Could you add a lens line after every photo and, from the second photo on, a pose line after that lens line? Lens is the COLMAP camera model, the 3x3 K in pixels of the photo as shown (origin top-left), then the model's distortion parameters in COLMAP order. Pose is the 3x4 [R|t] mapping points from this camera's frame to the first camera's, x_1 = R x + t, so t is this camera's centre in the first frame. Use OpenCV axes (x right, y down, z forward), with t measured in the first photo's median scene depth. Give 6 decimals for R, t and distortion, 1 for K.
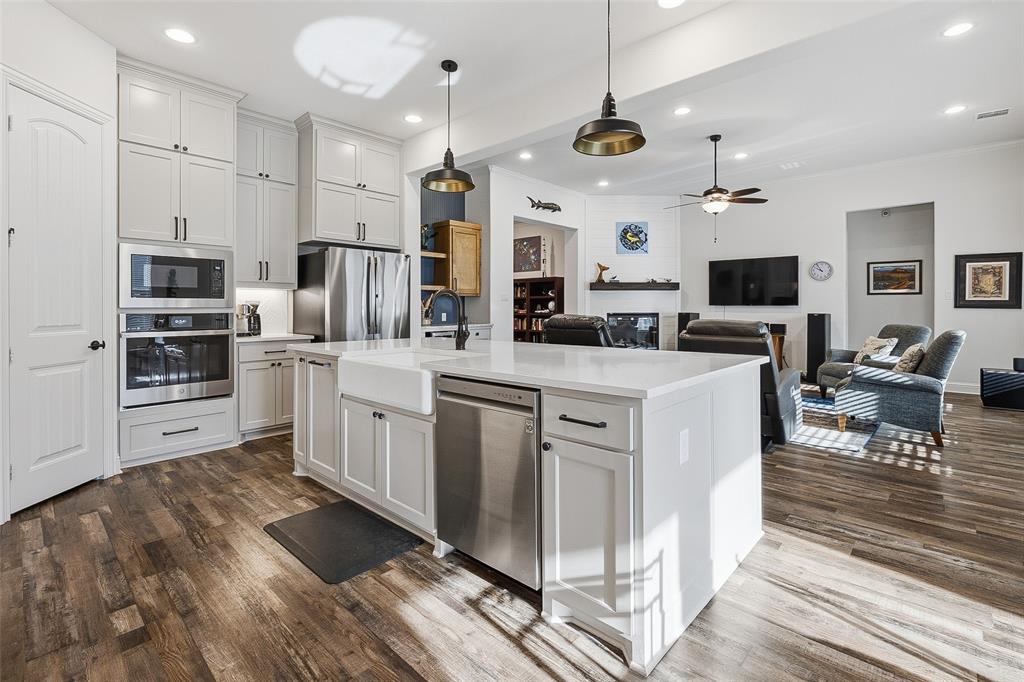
lens RADIAL K [[476.8, 0, 512.0], [0, 476.8, 306.2], [0, 0, 1]] dist [0.000653, -0.000228]
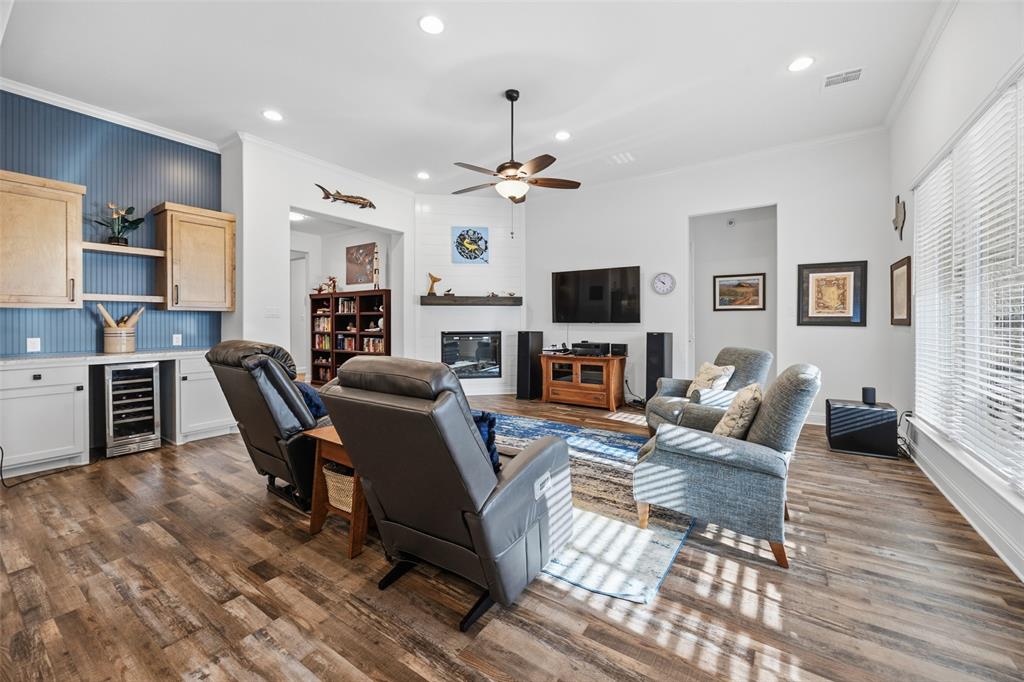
lens RADIAL K [[416.2, 0, 517.1], [0, 416.2, 325.1], [0, 0, 1]] dist [0.000540, 0.000260]
pose [[0.986521, -0.003445, 0.163596, 0.249181], [0.002290, 0.999971, 0.007252, -0.003314], [-0.163616, -0.006780, 0.986501, 0.278334]]
